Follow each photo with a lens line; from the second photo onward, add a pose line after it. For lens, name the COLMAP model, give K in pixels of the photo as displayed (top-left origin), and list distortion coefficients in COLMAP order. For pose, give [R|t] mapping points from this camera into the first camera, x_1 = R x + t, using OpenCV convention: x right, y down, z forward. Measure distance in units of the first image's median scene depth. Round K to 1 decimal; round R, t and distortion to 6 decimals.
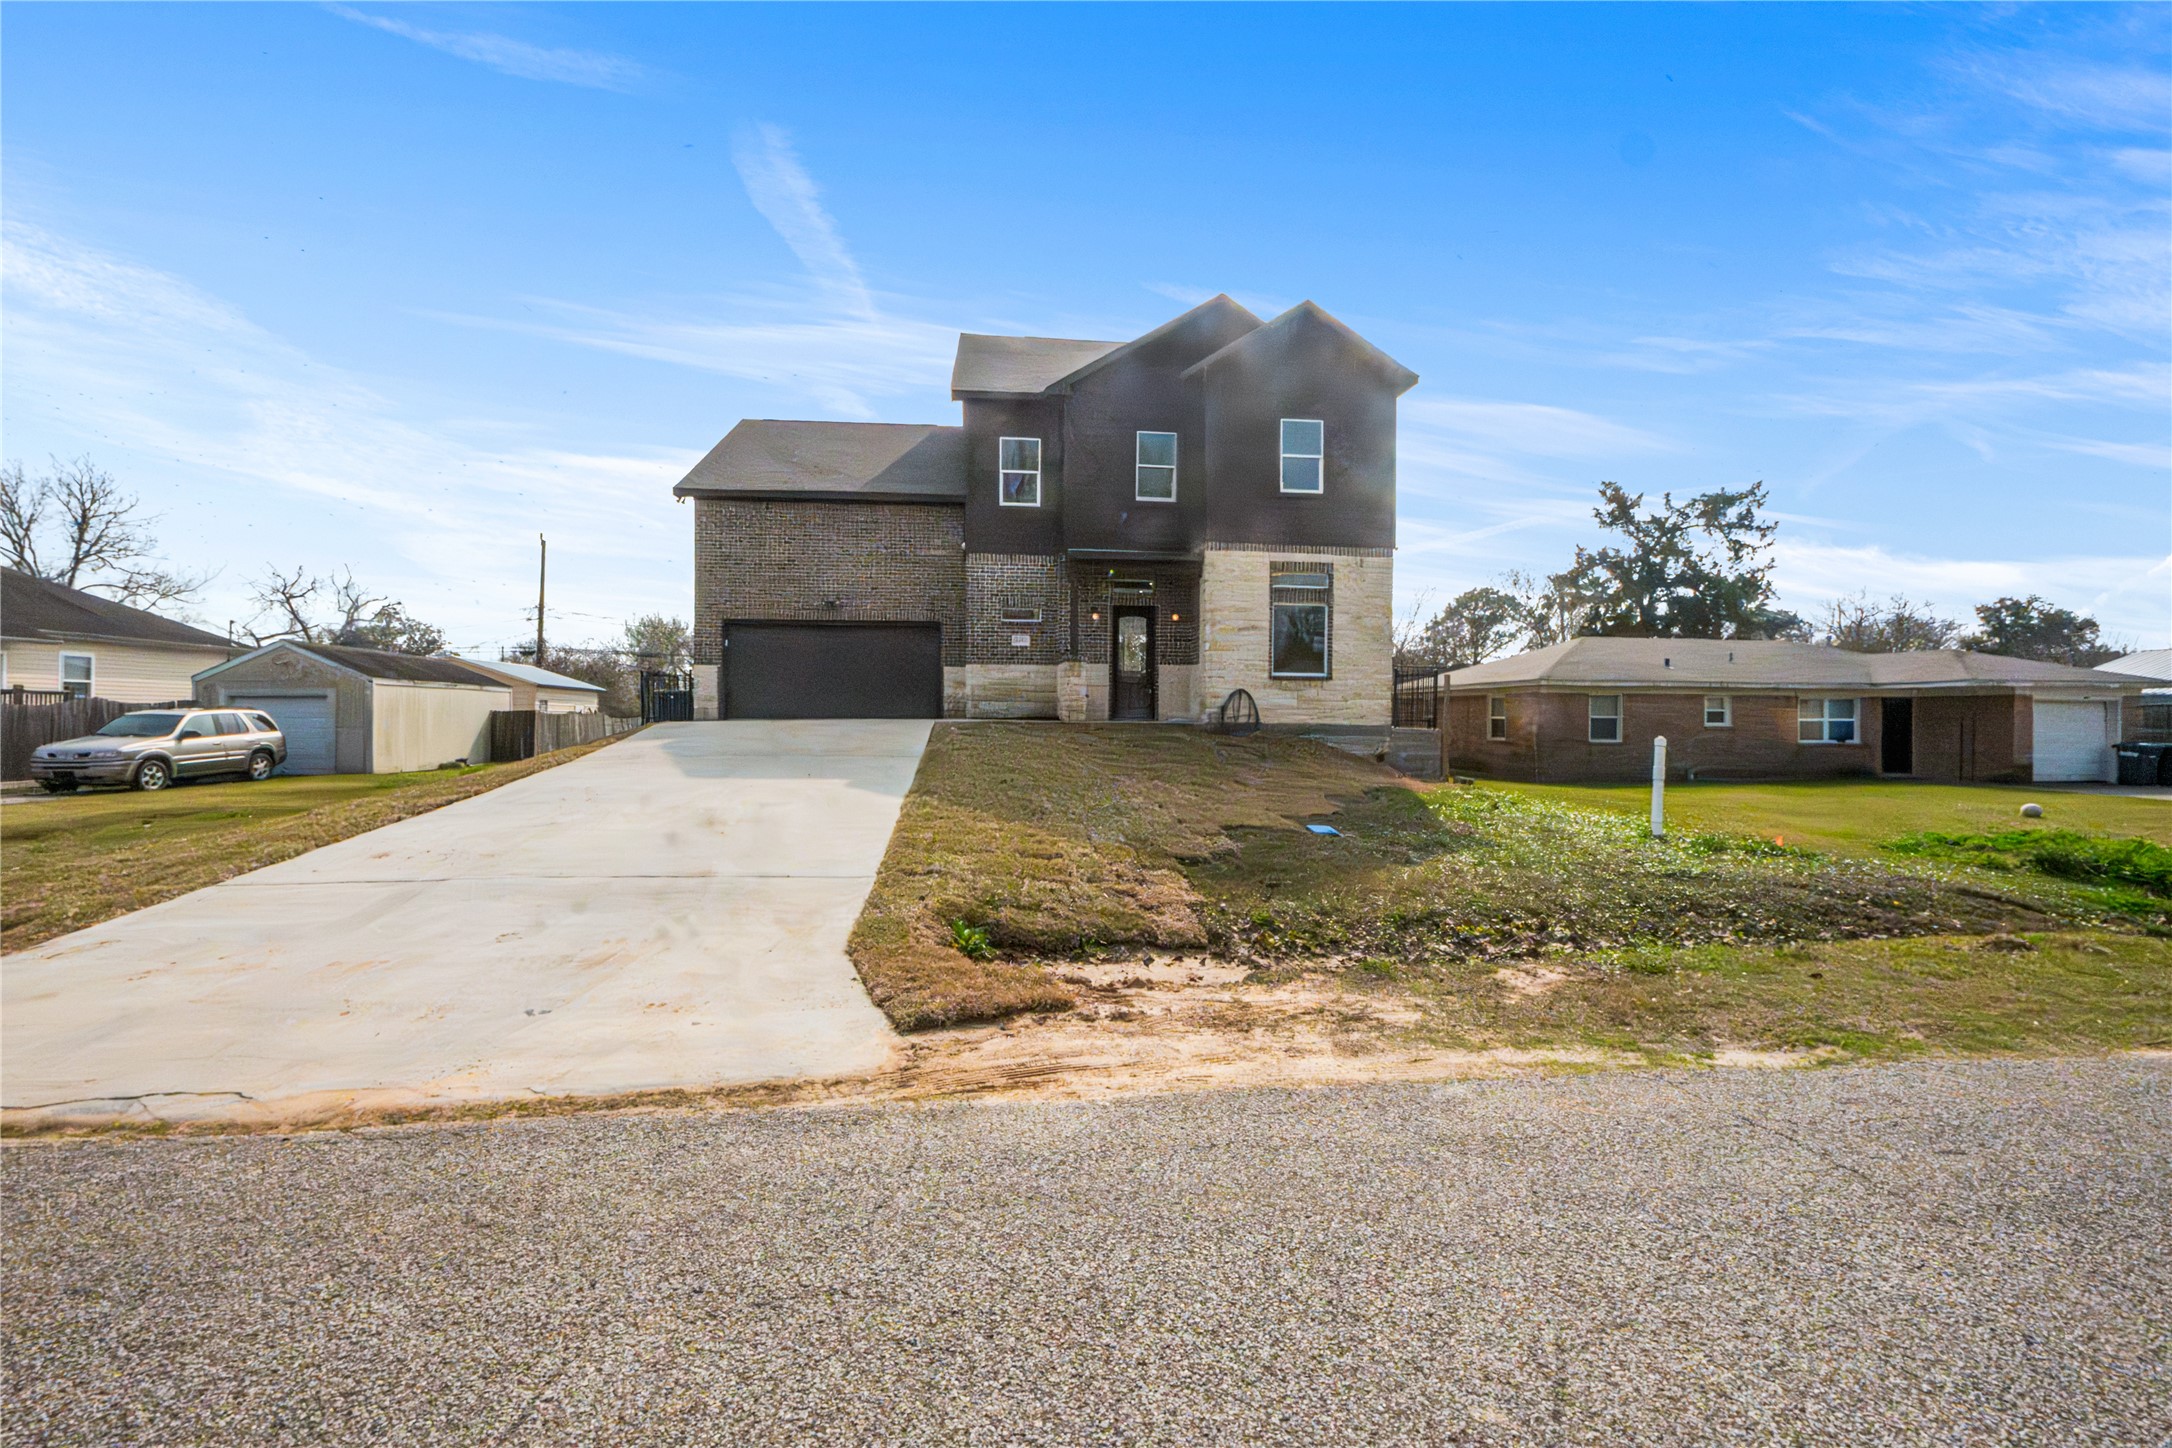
lens RADIAL K [[925.8, 0, 1097.5], [0, 925.8, 728.7], [0, 0, 1]] dist [0.002745, -0.000508]
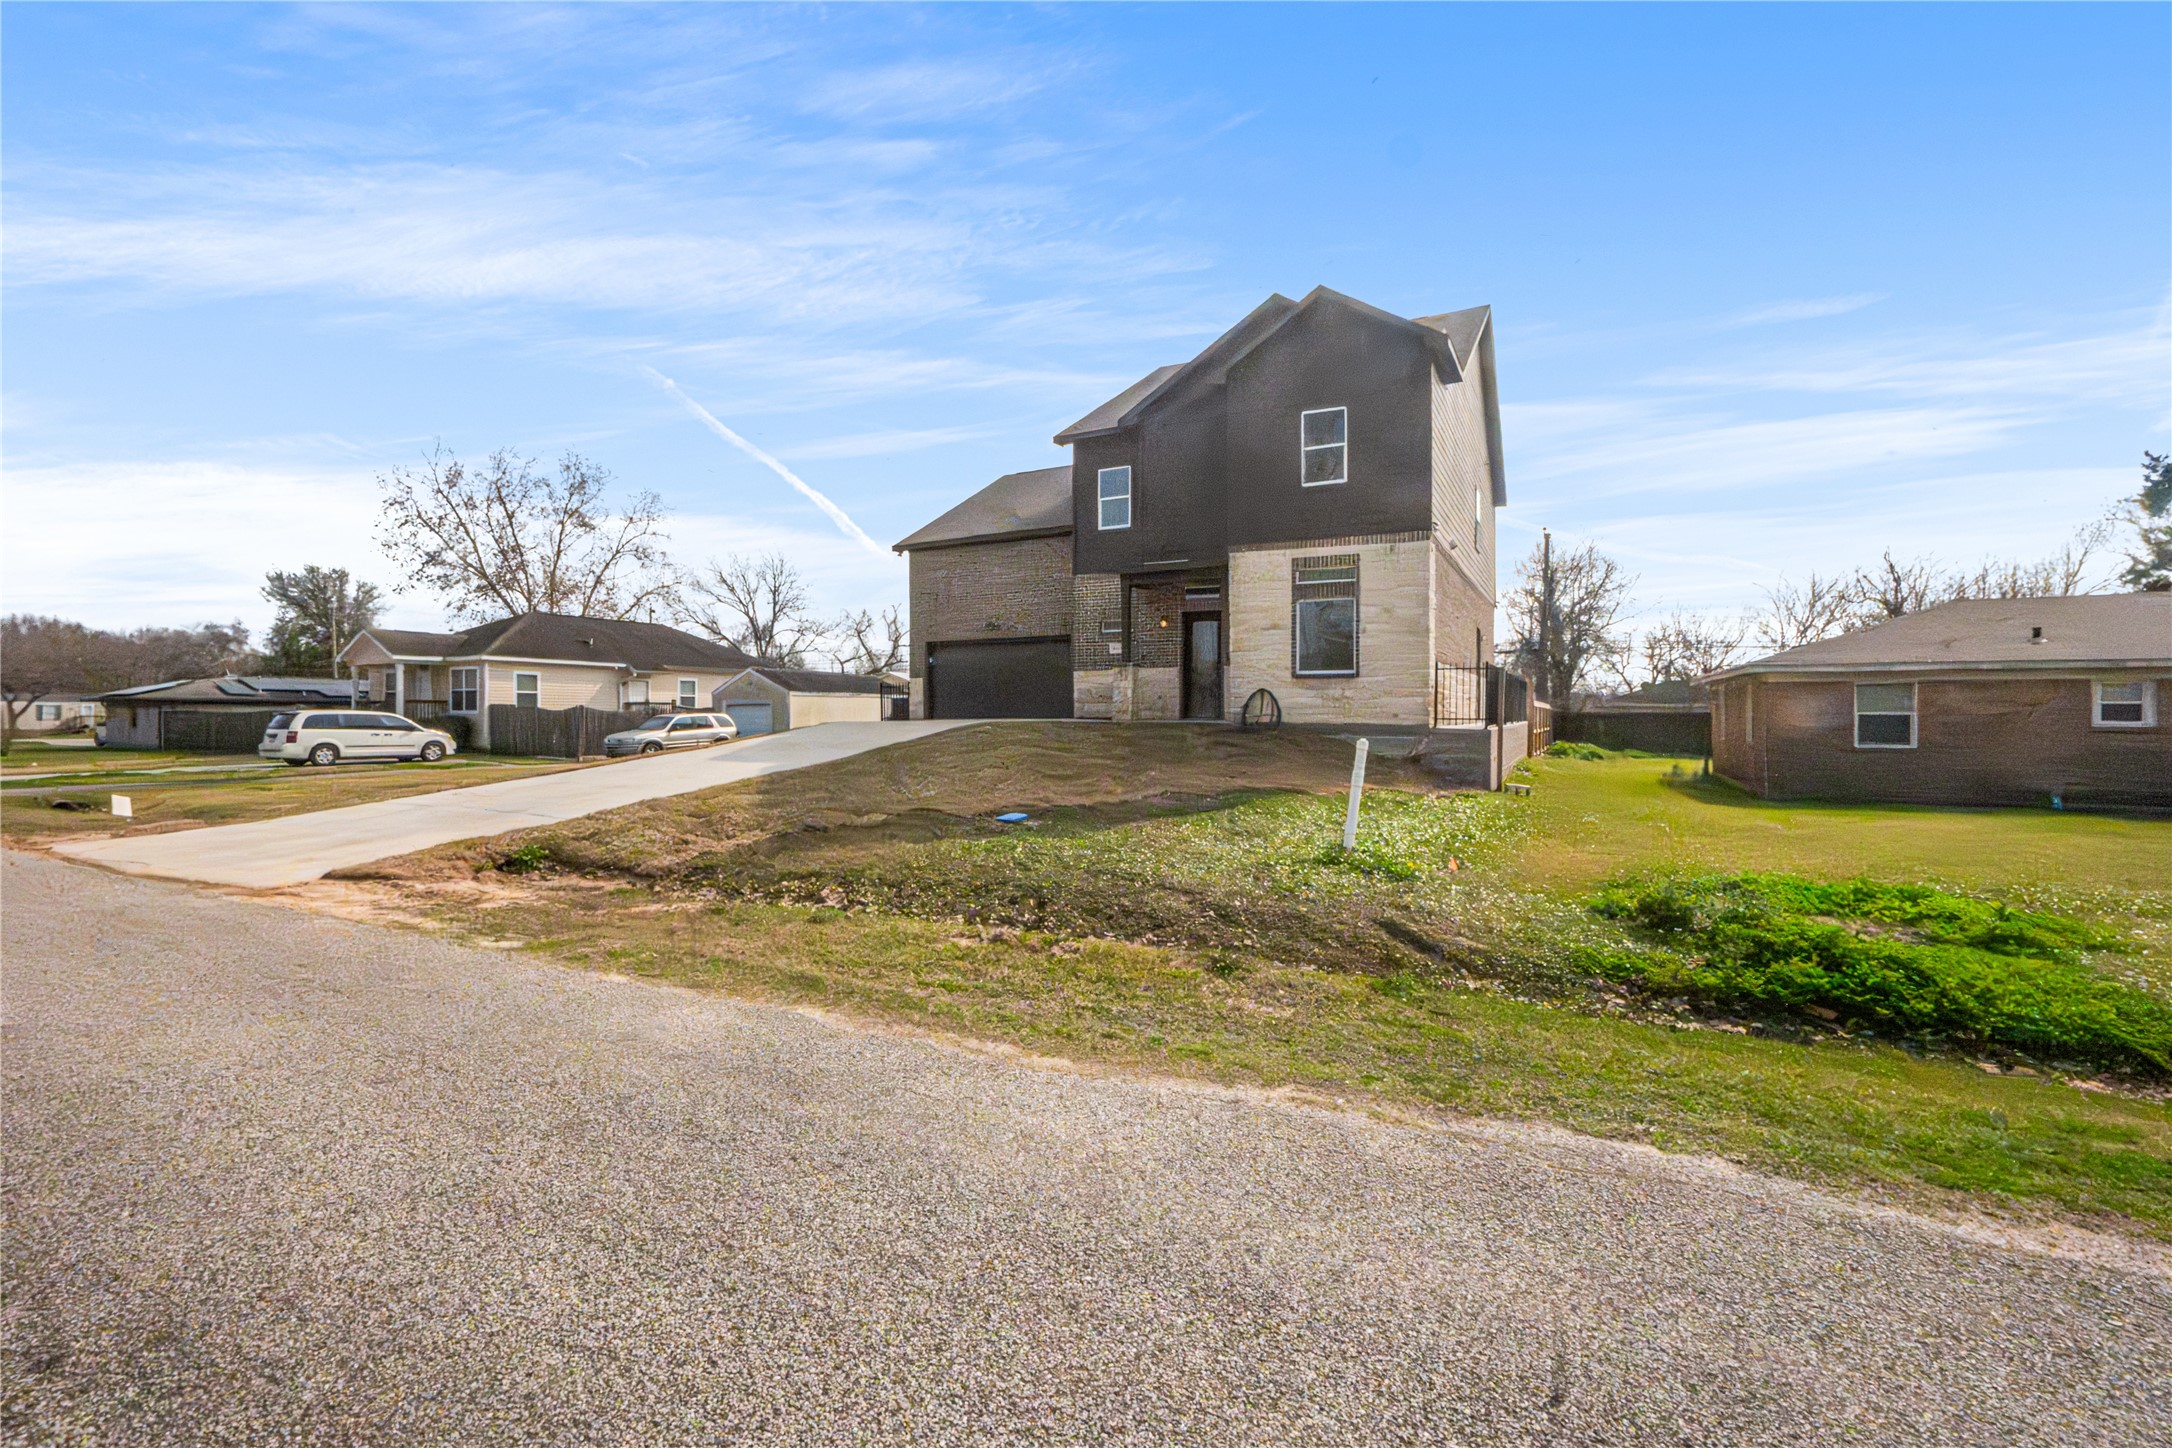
lens RADIAL K [[925.8, 0, 1082.3], [0, 925.8, 722.2], [0, 0, 1]] dist [0.002745, -0.000508]
pose [[0.822809, 0.000959, -0.568317, 0.523601], [-0.002177, 0.999997, -0.001465, -0.003875], [0.568313, 0.002443, 0.822809, 0.054578]]
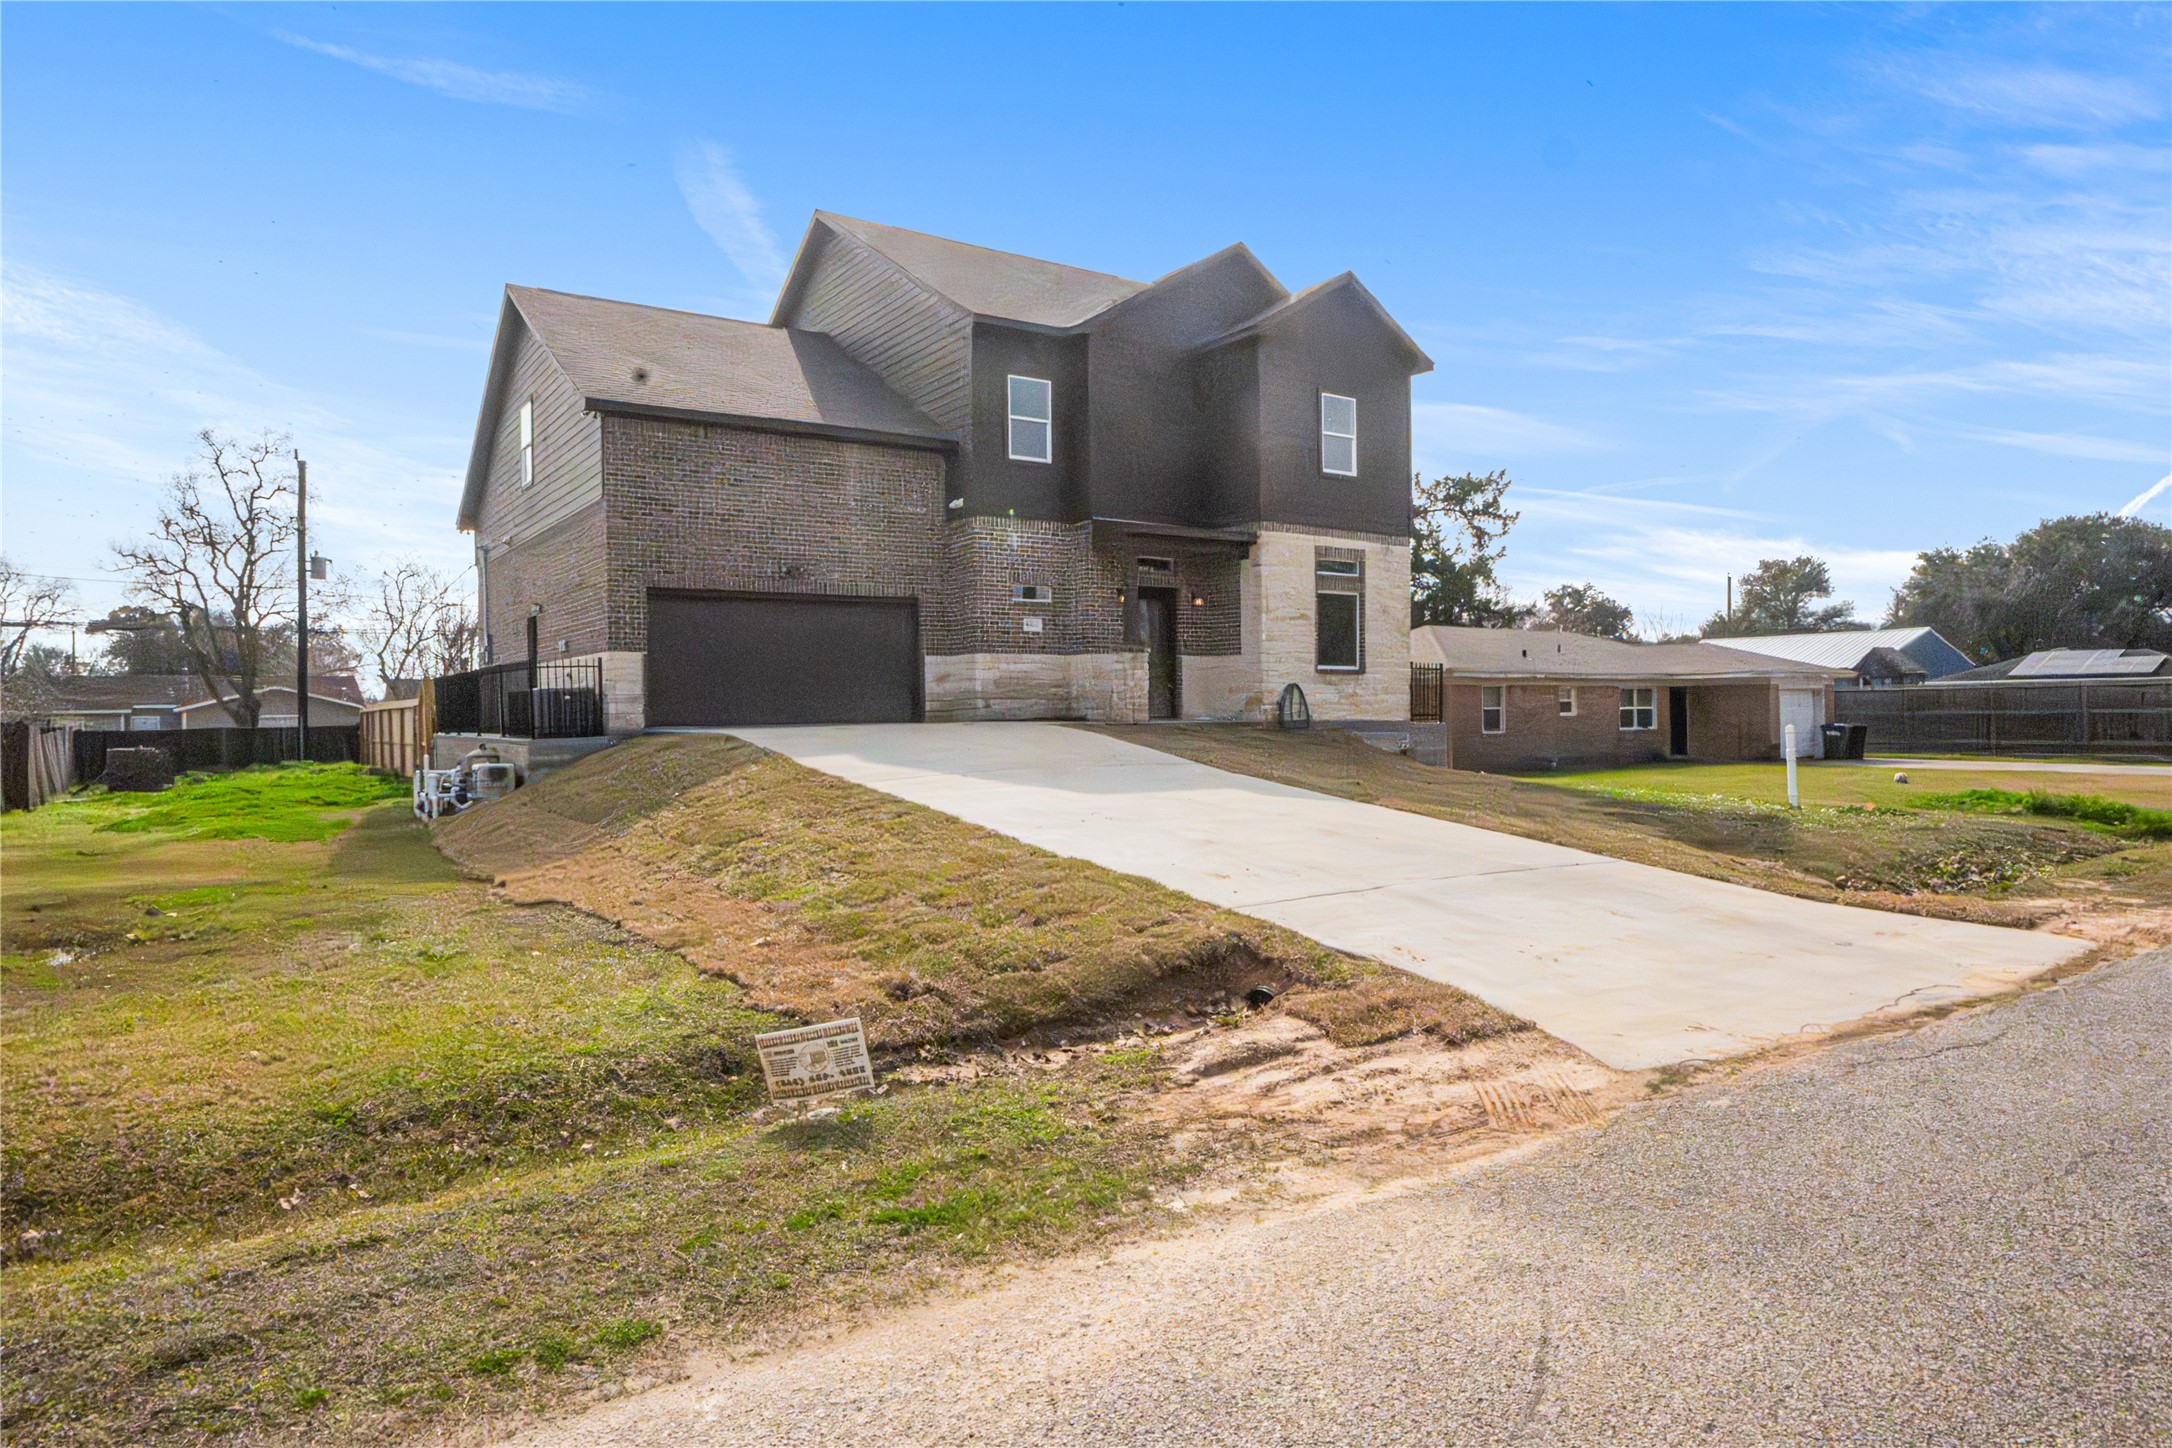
lens RADIAL K [[1294.5, 0, 1093.1], [0, 1294.5, 708.6], [0, 0, 1]] dist [-0.009152, -0.000895]
pose [[0.882651, -0.013293, 0.469841, -0.573954], [0.020326, 0.999744, -0.009899, -0.008798], [-0.469590, 0.018288, 0.882695, -0.031825]]
